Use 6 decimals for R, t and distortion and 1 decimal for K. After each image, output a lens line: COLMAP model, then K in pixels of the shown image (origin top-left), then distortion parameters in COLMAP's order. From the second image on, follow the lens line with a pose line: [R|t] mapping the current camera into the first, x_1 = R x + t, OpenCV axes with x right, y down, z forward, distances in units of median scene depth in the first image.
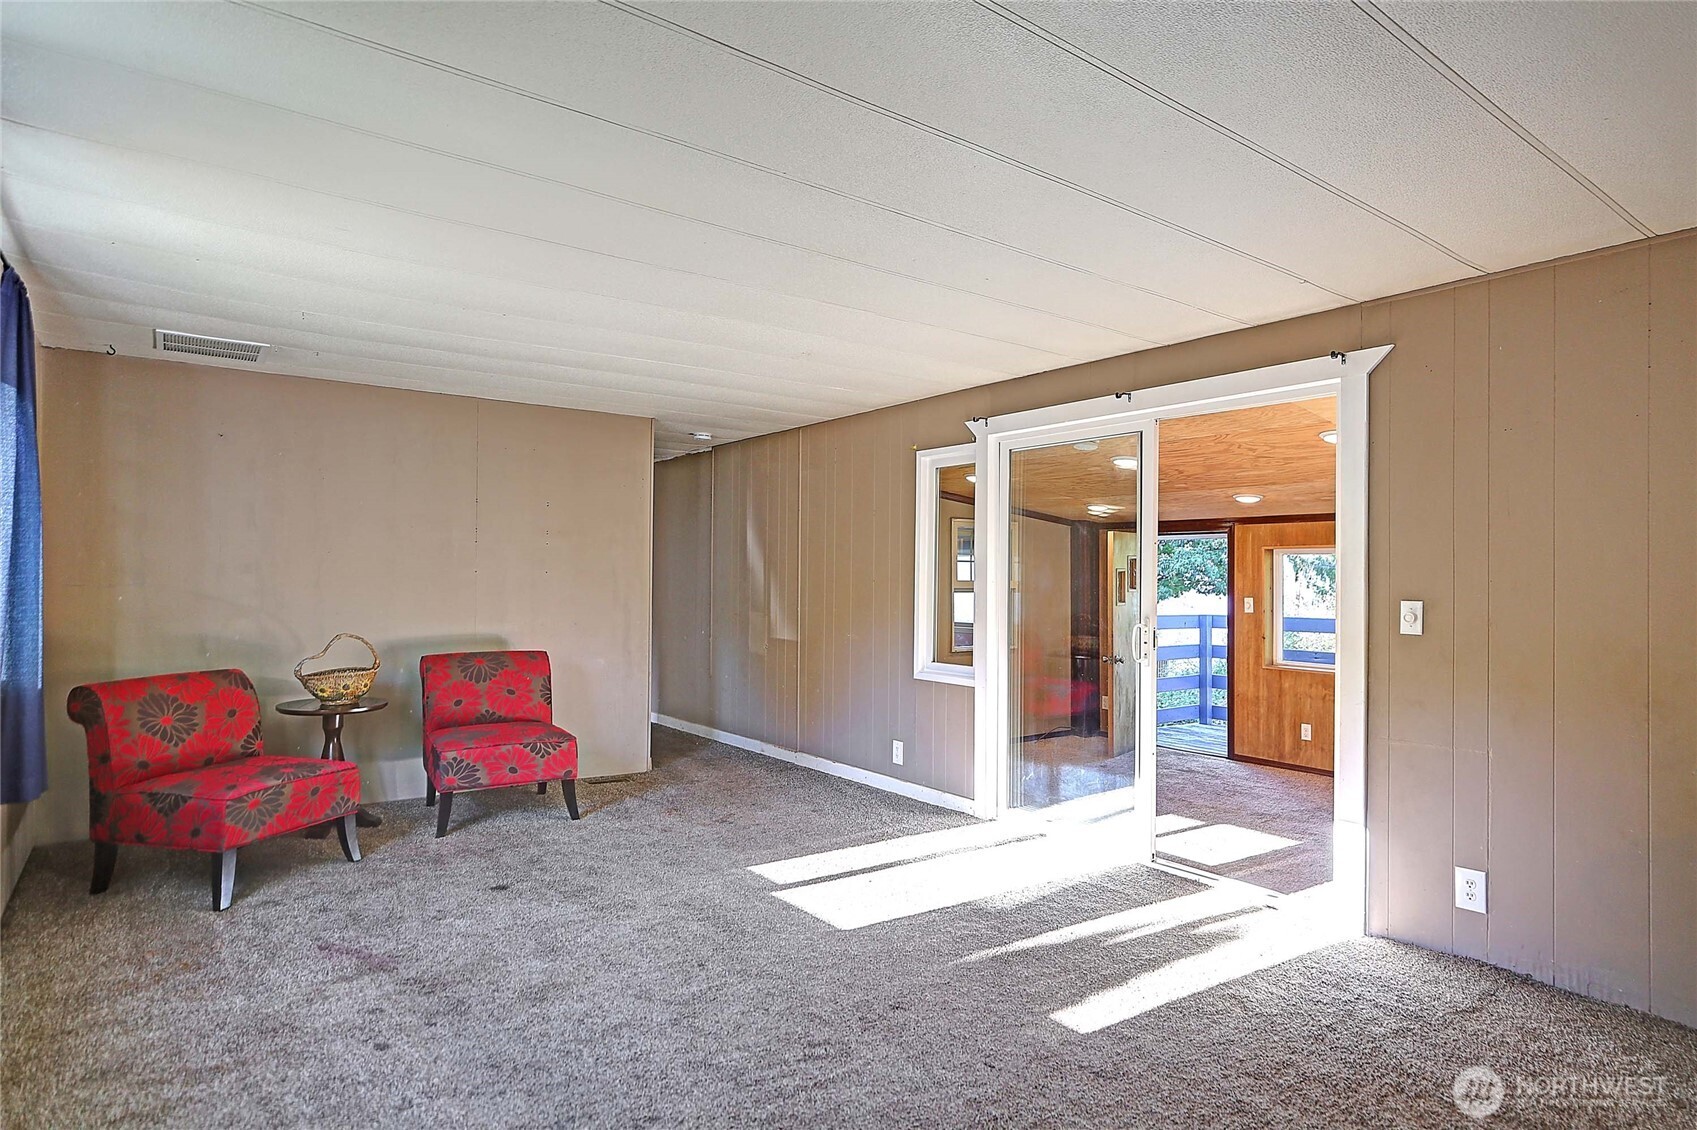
lens RADIAL K [[927.5, 0, 856.6], [0, 927.5, 571.0], [0, 0, 1]] dist [0.017383, 0.000116]
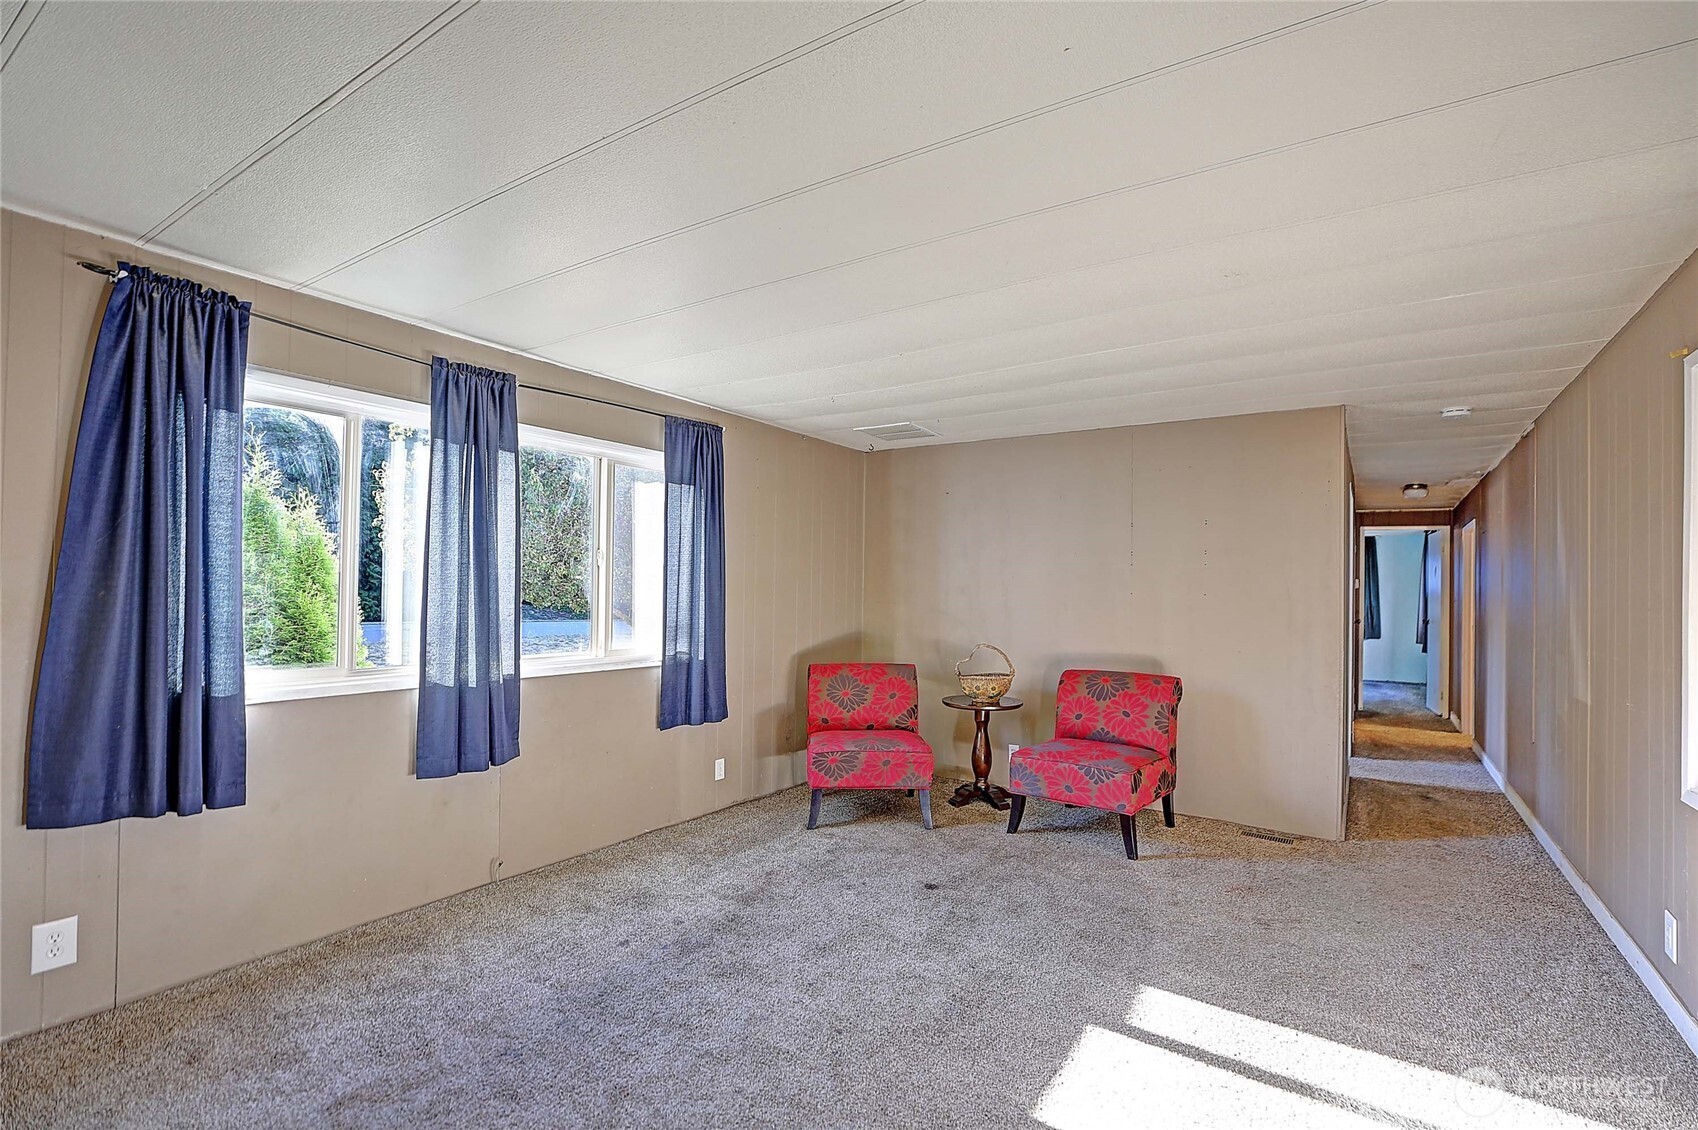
lens RADIAL K [[789.0, 0, 882.1], [0, 789.0, 580.0], [0, 0, 1]] dist [-0.011872, 0.002127]
pose [[0.348090, -0.018300, -0.937283, 0.419620], [-0.003626, 0.999776, -0.020867, 0.006033], [0.937454, 0.010662, 0.347945, 0.580930]]
